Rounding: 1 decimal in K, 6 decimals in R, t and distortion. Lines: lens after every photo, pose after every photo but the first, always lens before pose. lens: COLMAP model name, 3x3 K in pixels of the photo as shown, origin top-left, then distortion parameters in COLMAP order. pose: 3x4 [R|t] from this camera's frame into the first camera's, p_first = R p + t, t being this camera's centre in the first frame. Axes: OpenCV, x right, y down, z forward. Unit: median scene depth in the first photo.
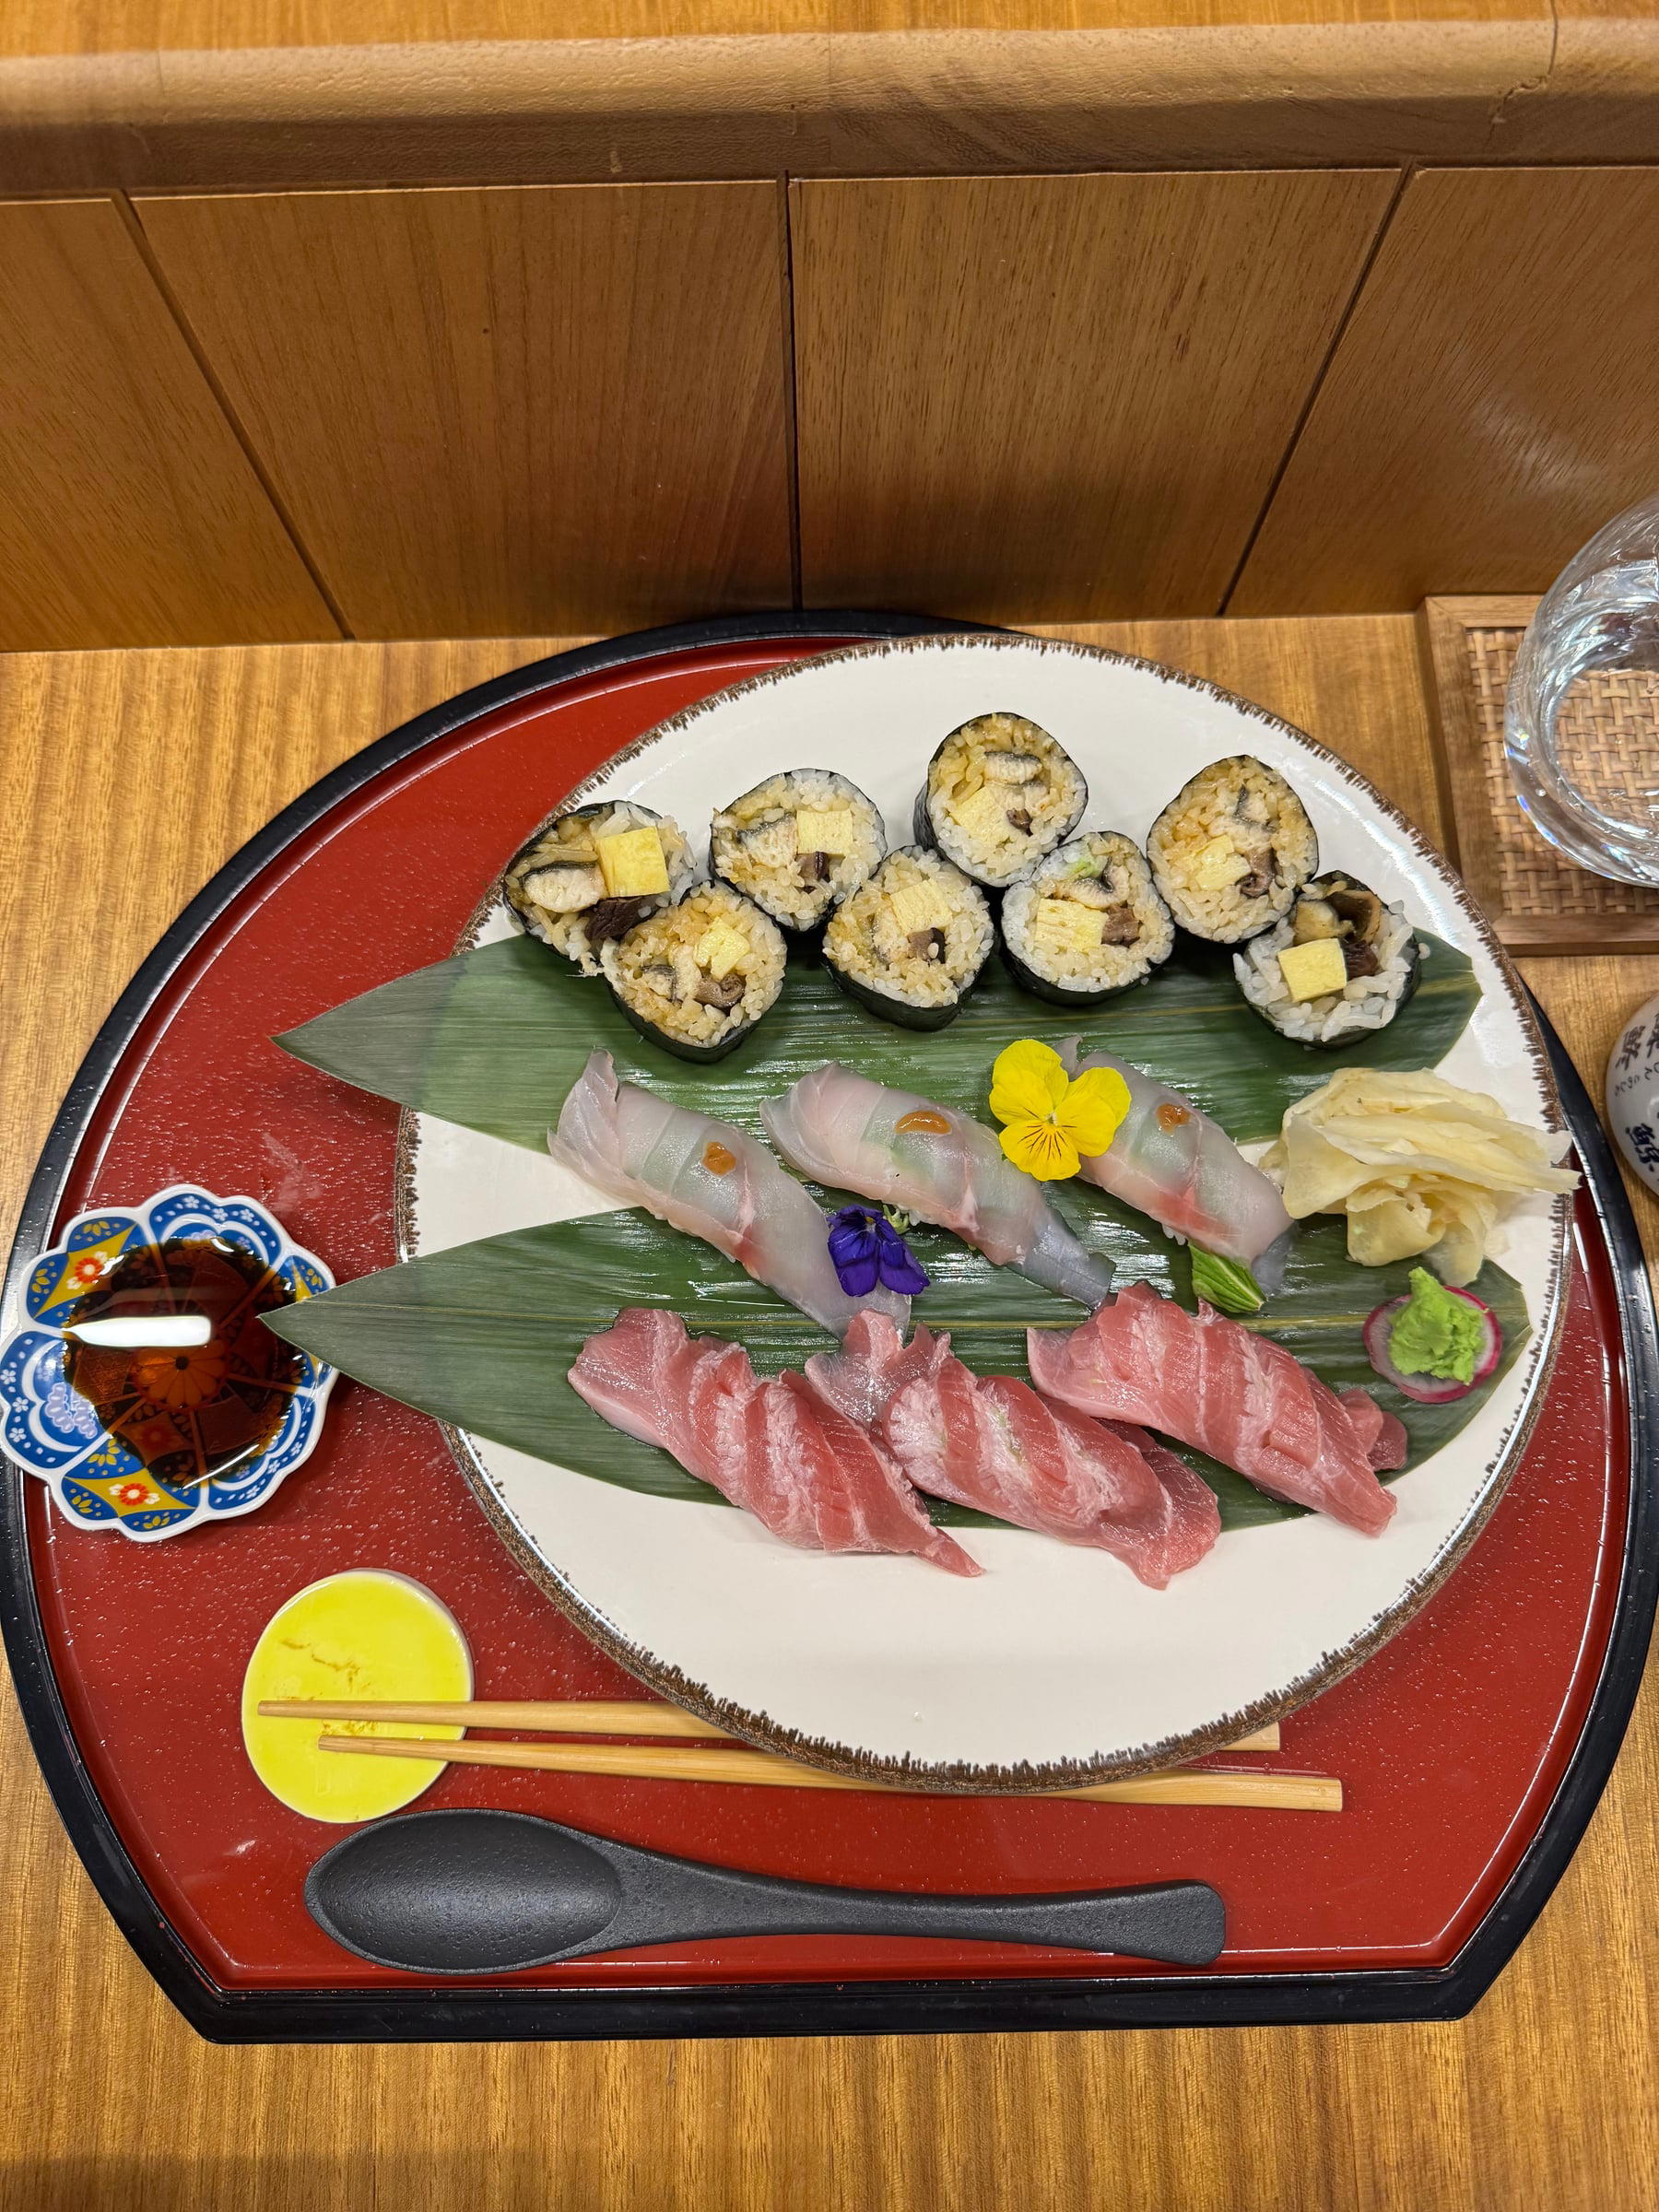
lens RADIAL K [[1565.5, 0, 839.5], [0, 1565.5, 1116.2], [0, 0, 1]] dist [-0.040756, 0.005598]
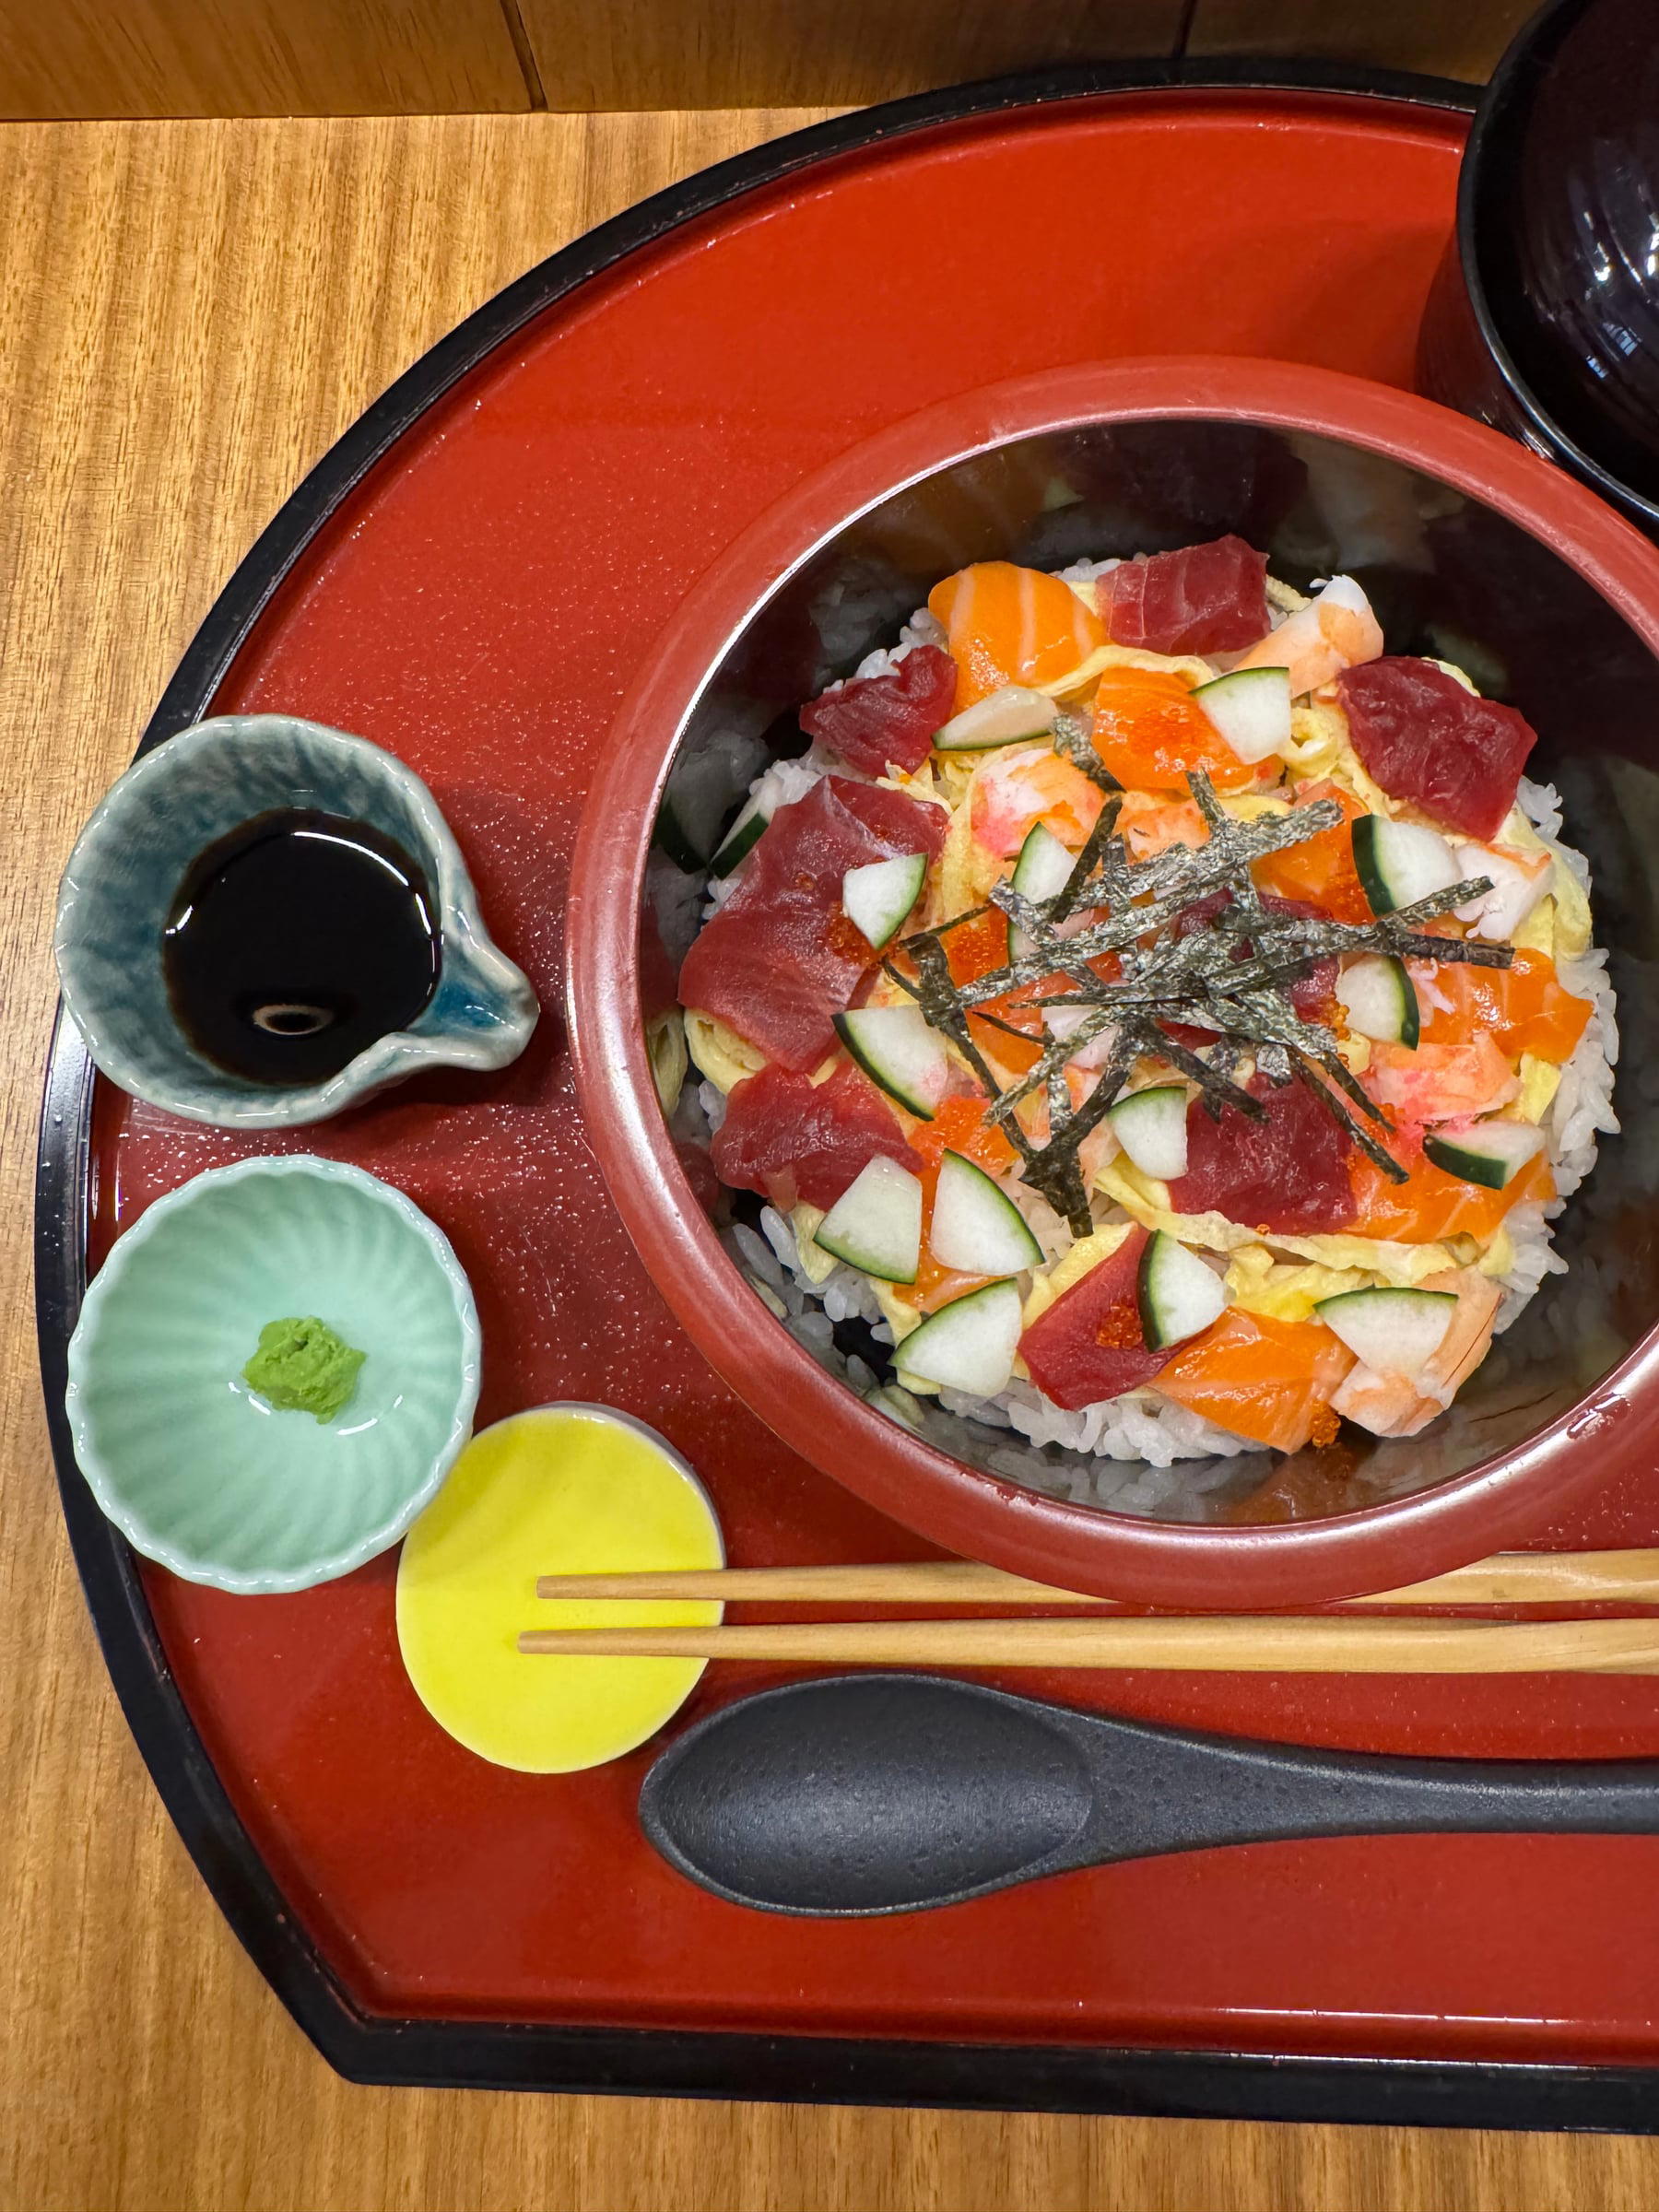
lens RADIAL K [[1565.5, 0, 828.3], [0, 1565.5, 1100.8], [0, 0, 1]] dist [-0.040756, 0.005598]
pose [[0.985192, 0.011164, -0.171088, -0.066227], [0.004588, 0.995804, 0.091401, 0.086894], [0.171390, -0.090832, 0.981007, 0.322497]]
